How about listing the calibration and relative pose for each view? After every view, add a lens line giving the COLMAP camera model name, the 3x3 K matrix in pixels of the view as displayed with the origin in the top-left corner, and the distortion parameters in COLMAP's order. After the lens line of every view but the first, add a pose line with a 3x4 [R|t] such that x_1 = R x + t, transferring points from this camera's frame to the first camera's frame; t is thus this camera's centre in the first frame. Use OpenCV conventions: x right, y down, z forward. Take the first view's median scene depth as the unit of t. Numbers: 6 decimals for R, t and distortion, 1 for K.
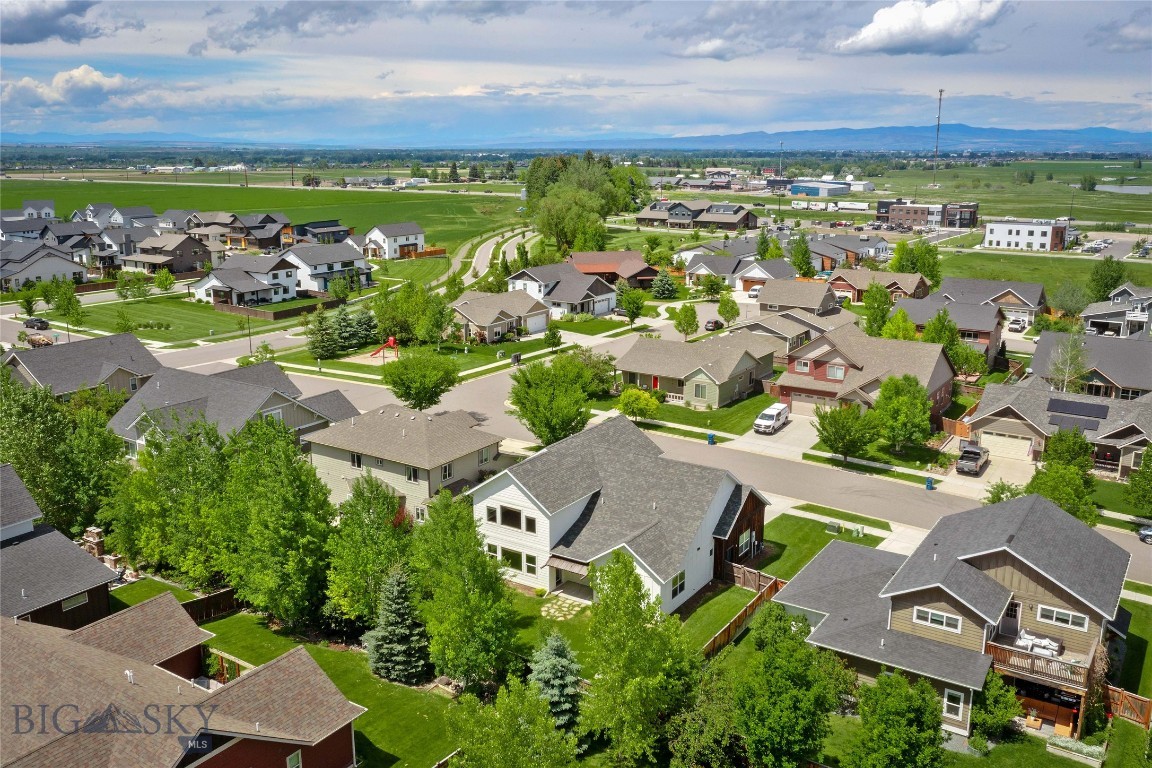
lens RADIAL K [[923.3, 0, 576.0], [0, 923.3, 384.0], [0, 0, 1]] dist [-0.006080, 0.000138]
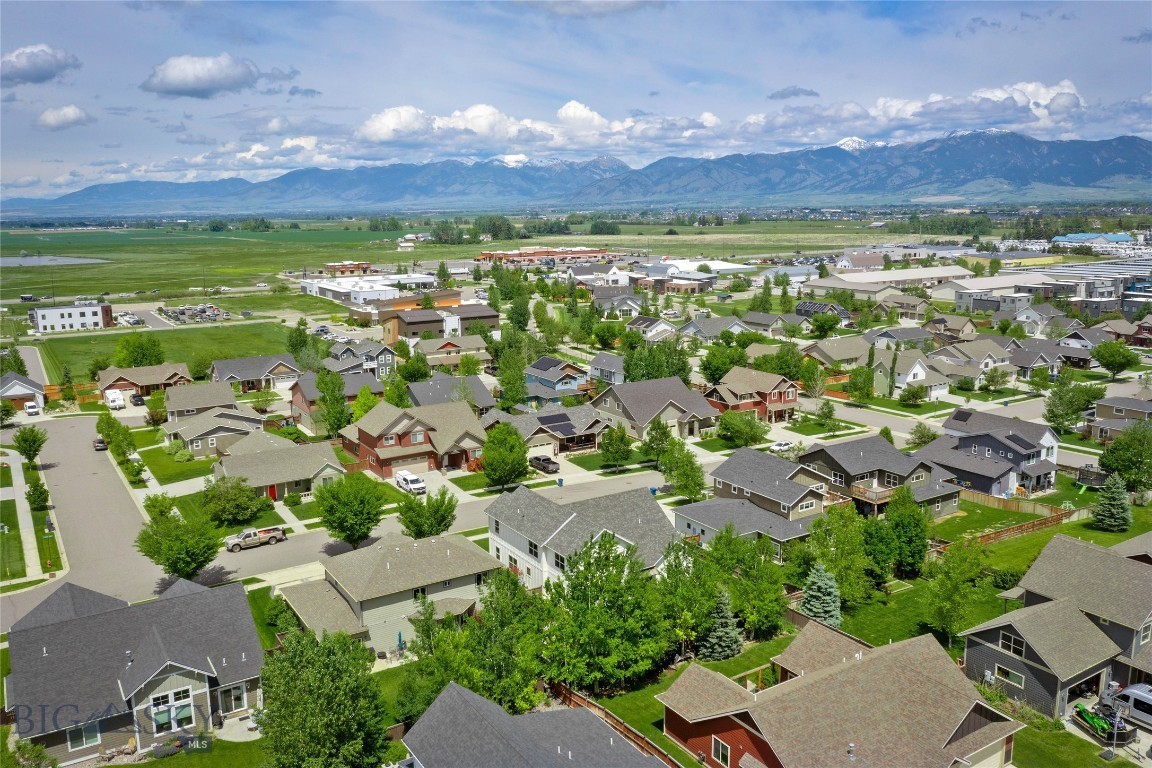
lens RADIAL K [[923.3, 0, 576.0], [0, 923.3, 384.0], [0, 0, 1]] dist [-0.006080, 0.000138]
pose [[0.370721, -0.173140, 0.912463, -0.269731], [0.232776, 0.968432, 0.089186, -0.049977], [-0.899100, 0.179336, 0.399321, 0.092024]]
